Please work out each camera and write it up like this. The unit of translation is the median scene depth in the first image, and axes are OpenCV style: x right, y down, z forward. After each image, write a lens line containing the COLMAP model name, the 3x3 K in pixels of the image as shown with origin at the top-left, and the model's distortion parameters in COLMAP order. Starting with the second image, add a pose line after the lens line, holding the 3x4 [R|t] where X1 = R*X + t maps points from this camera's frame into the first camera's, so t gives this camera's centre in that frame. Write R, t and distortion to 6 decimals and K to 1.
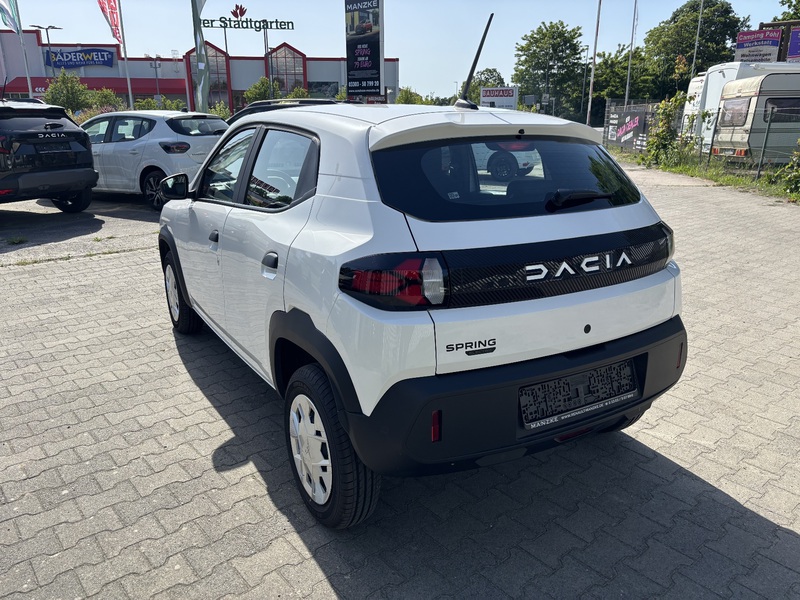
lens RADIAL K [[602.7, 0, 408.7], [0, 602.7, 296.4], [0, 0, 1]] dist [0.047837, -0.048759]
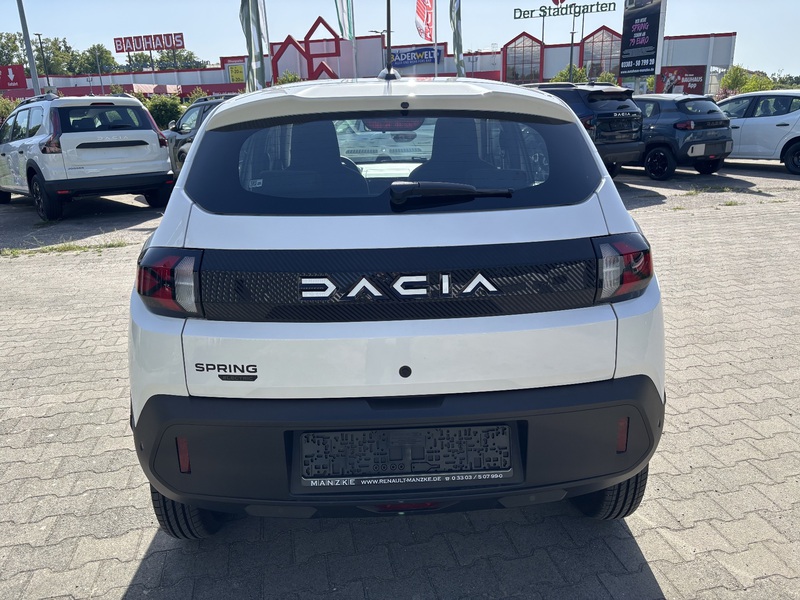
lens RADIAL K [[602.7, 0, 405.2], [0, 602.7, 300.8], [0, 0, 1]] dist [0.047837, -0.048759]
pose [[0.883691, 0.118060, -0.452937, 0.144300], [-0.107201, 0.992996, 0.049677, -0.016249], [0.455629, 0.004656, 0.890158, 0.080812]]
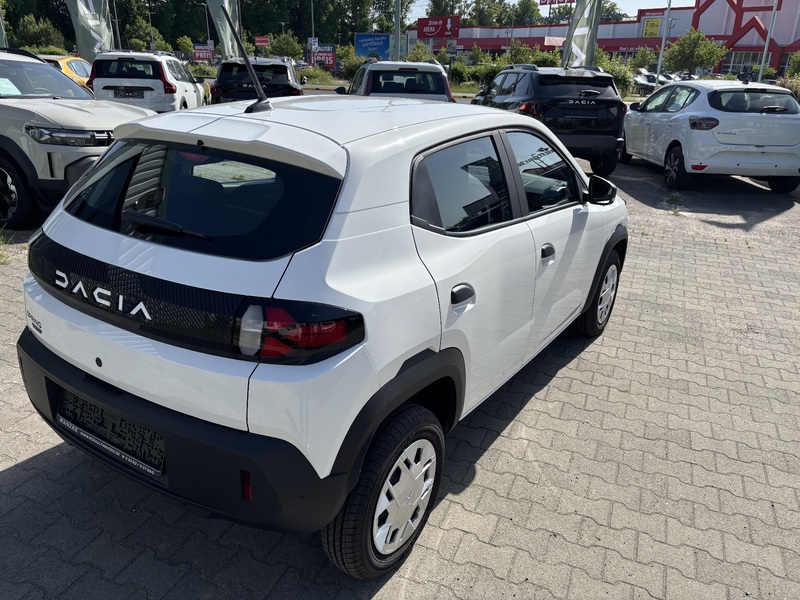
lens RADIAL K [[602.7, 0, 399.6], [0, 602.7, 298.0], [0, 0, 1]] dist [0.047837, -0.048759]
pose [[0.445774, 0.336907, -0.829325, 0.287588], [-0.285311, 0.931625, 0.225107, -0.087667], [0.848459, 0.136269, 0.511417, 0.210778]]
